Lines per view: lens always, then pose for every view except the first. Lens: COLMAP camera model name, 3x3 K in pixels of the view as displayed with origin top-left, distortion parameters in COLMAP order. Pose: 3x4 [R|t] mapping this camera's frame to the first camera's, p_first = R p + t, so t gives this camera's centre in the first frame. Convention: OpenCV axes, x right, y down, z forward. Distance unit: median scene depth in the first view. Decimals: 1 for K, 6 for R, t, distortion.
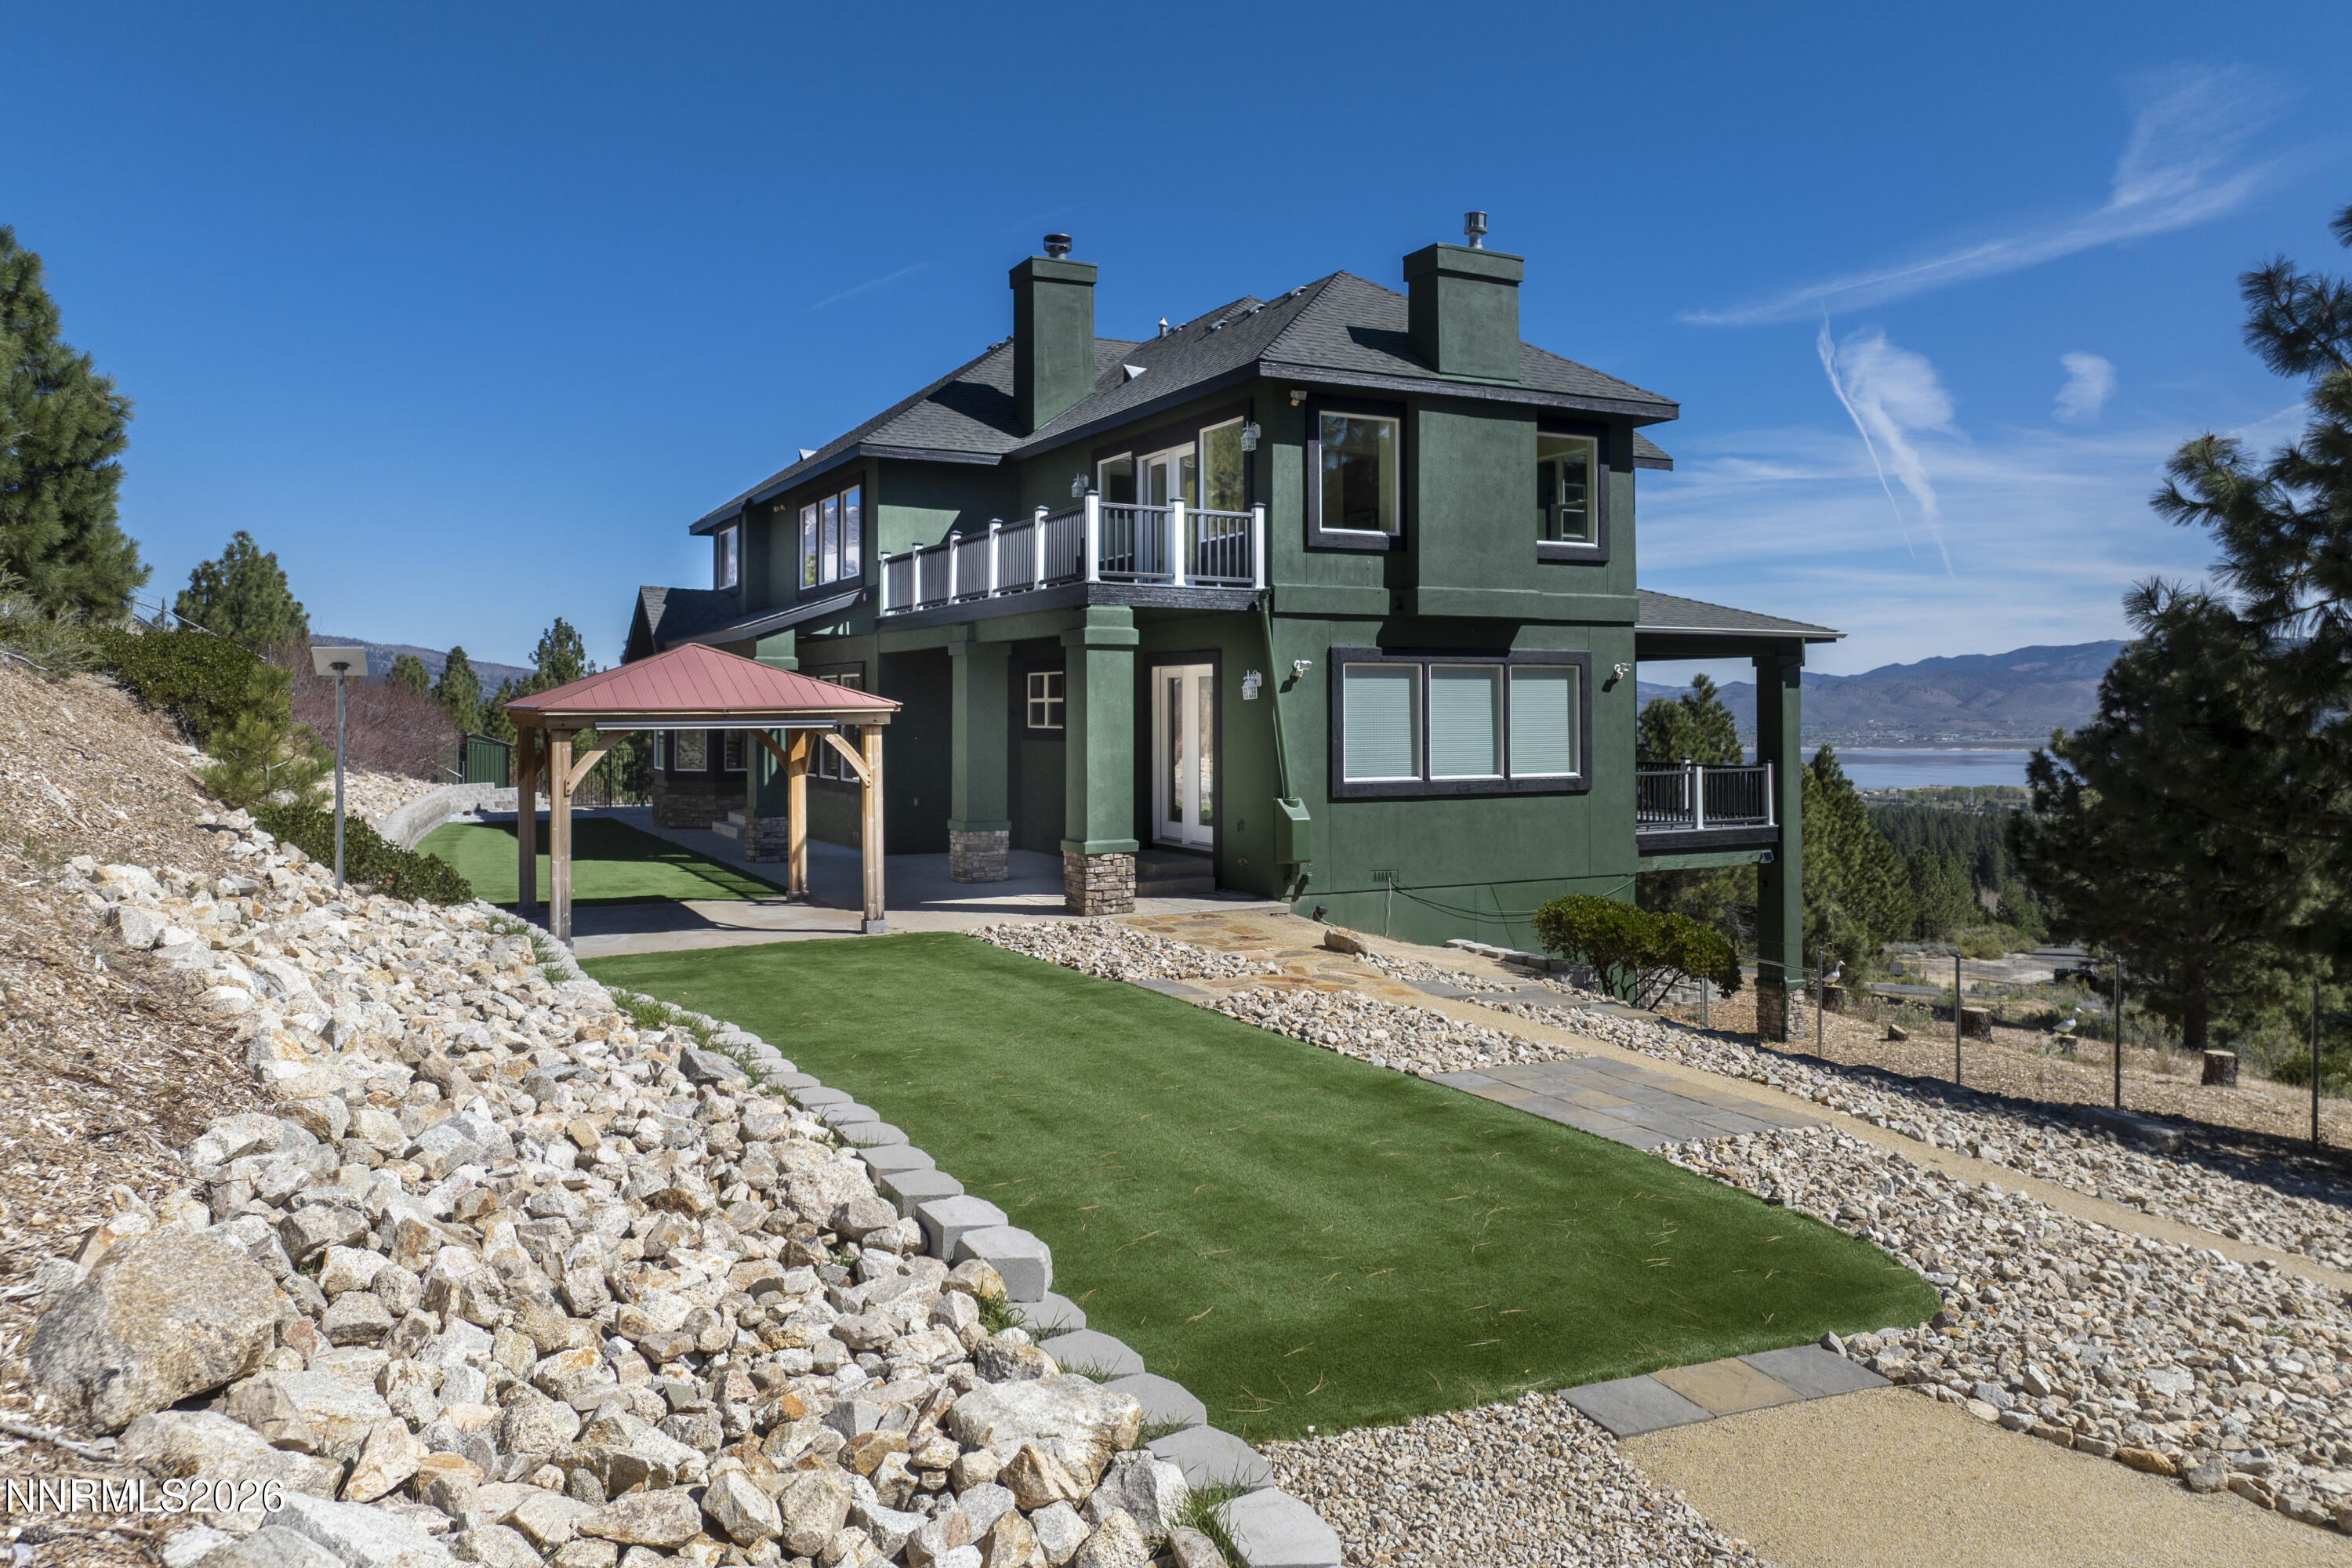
lens RADIAL K [[1646.6, 0, 1160.8], [0, 1646.6, 686.4], [0, 0, 1]] dist [-0.061398, 0.025766]
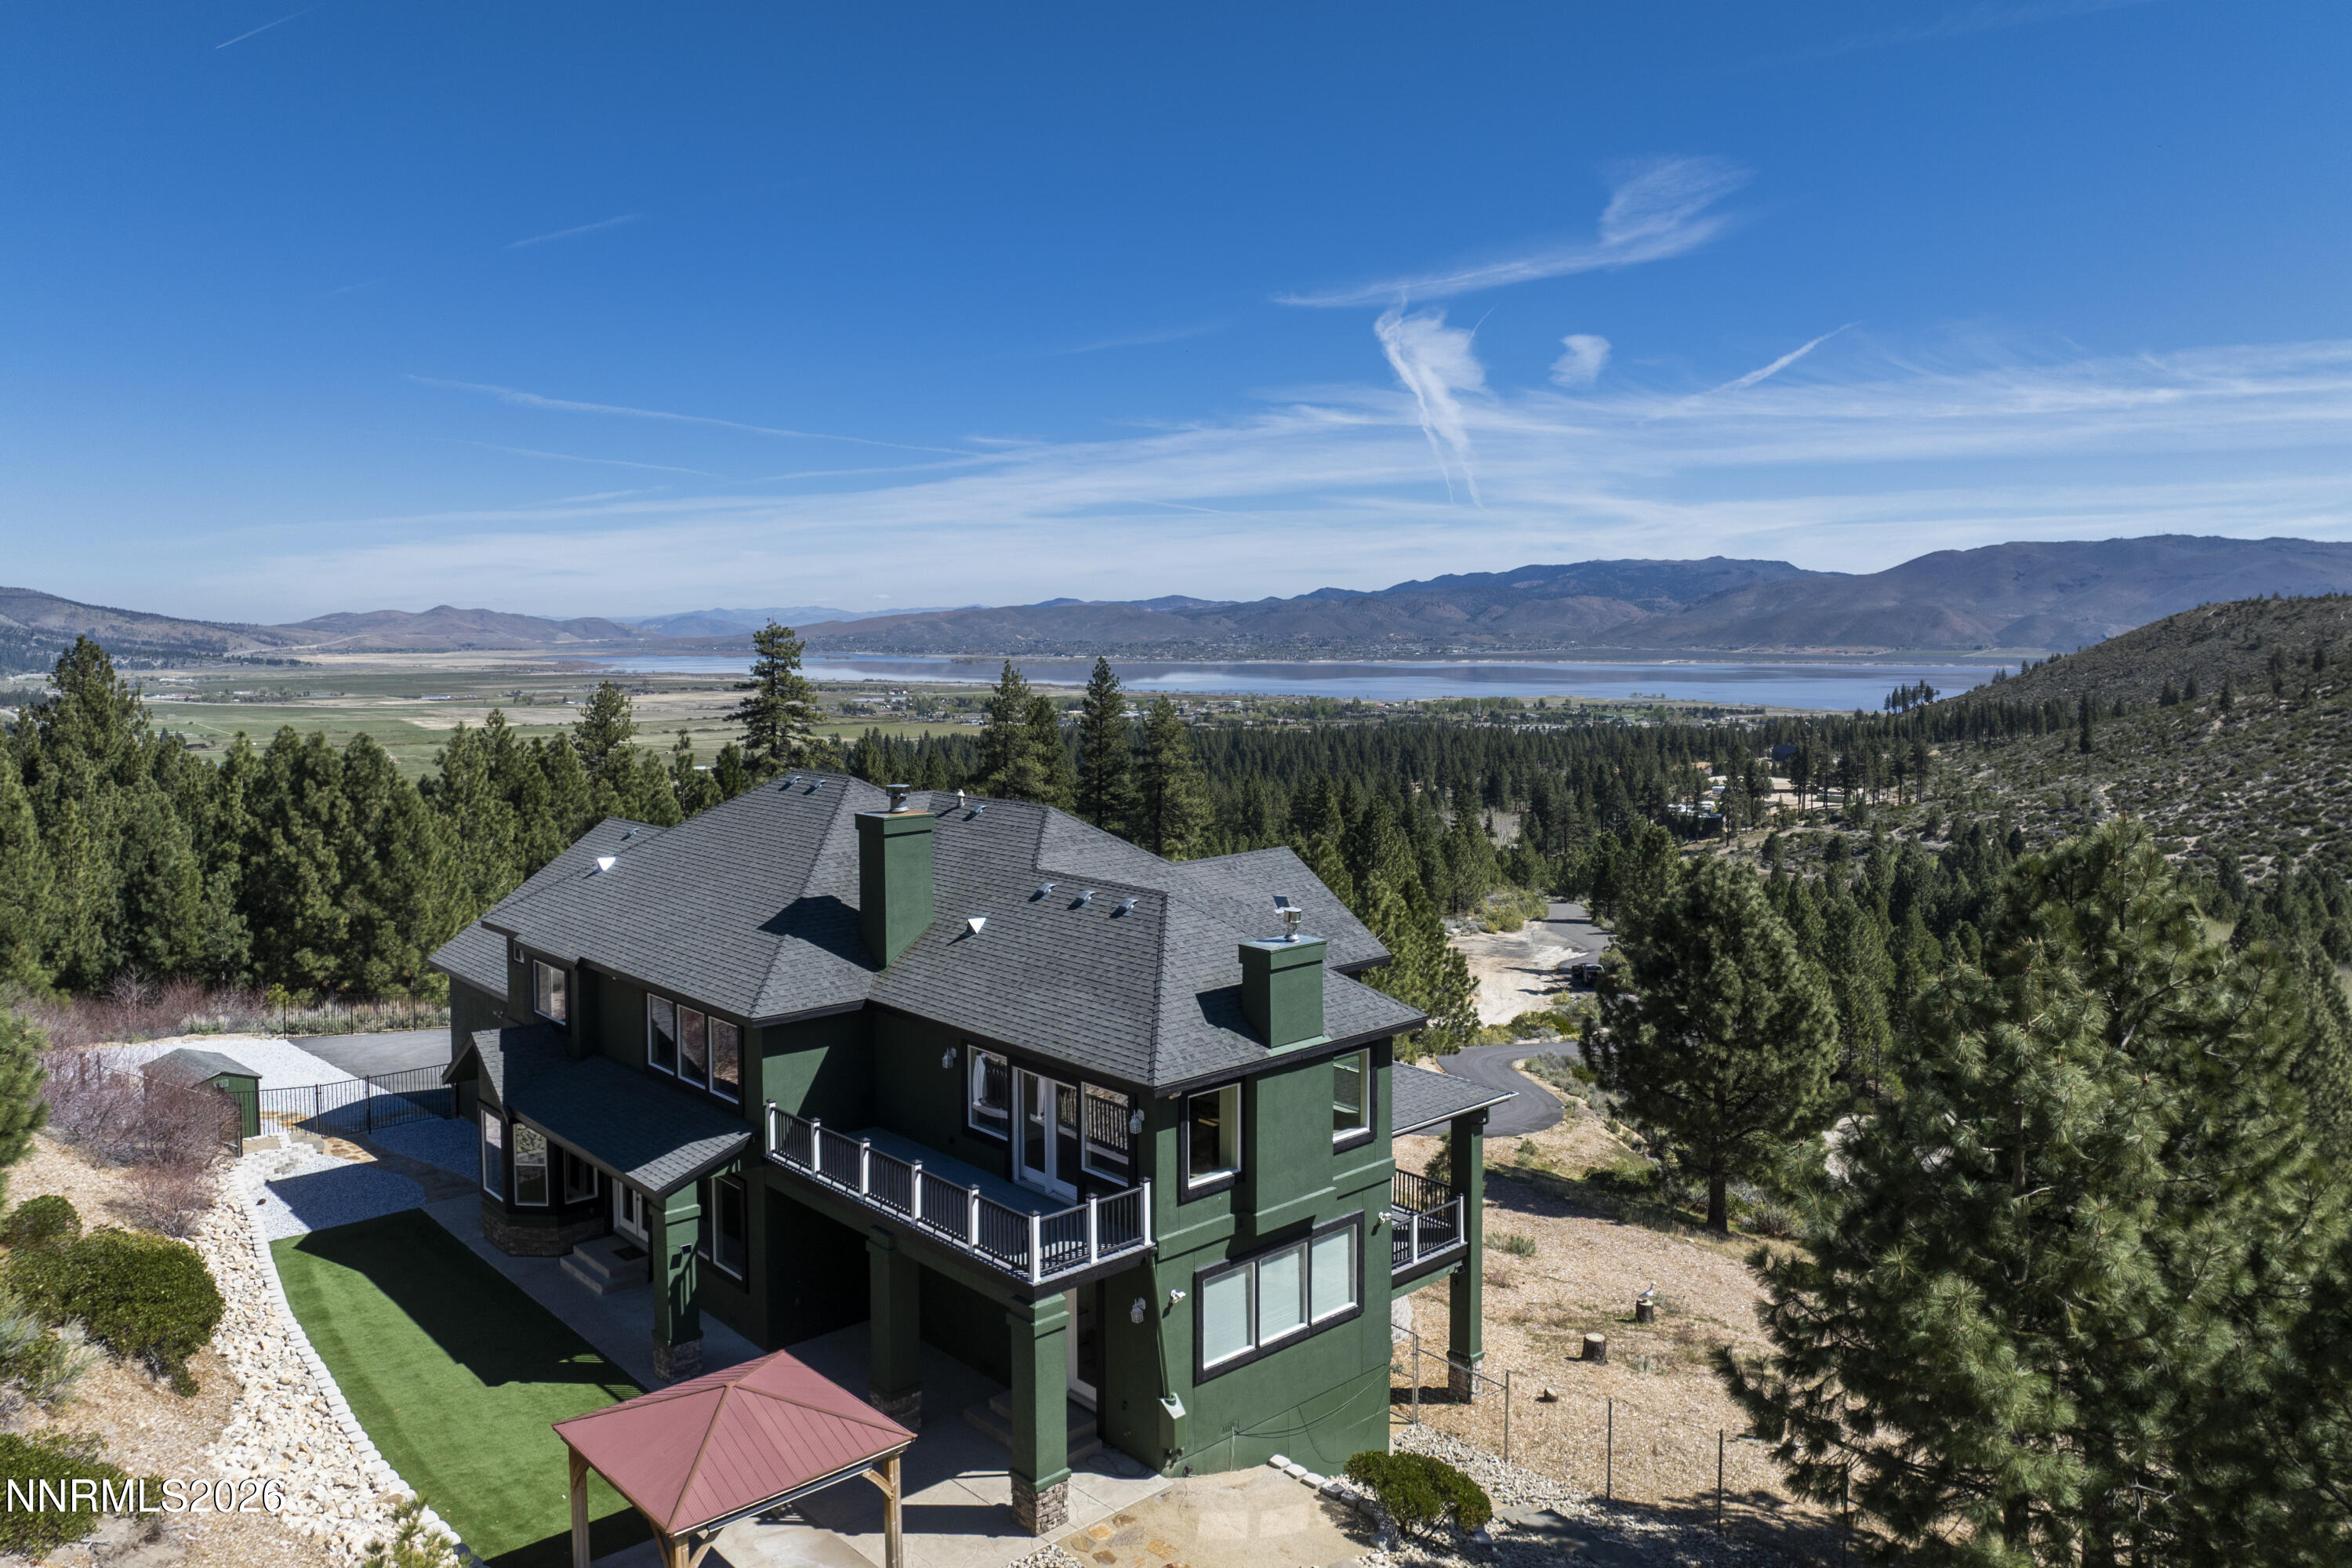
lens RADIAL K [[1646.6, 0, 1160.8], [0, 1646.6, 686.4], [0, 0, 1]] dist [-0.061398, 0.025766]
pose [[0.963115, -0.011303, 0.268852, -0.248160], [-0.003116, 0.998582, 0.053142, -0.516968], [-0.269071, -0.052019, 0.961714, -0.205491]]
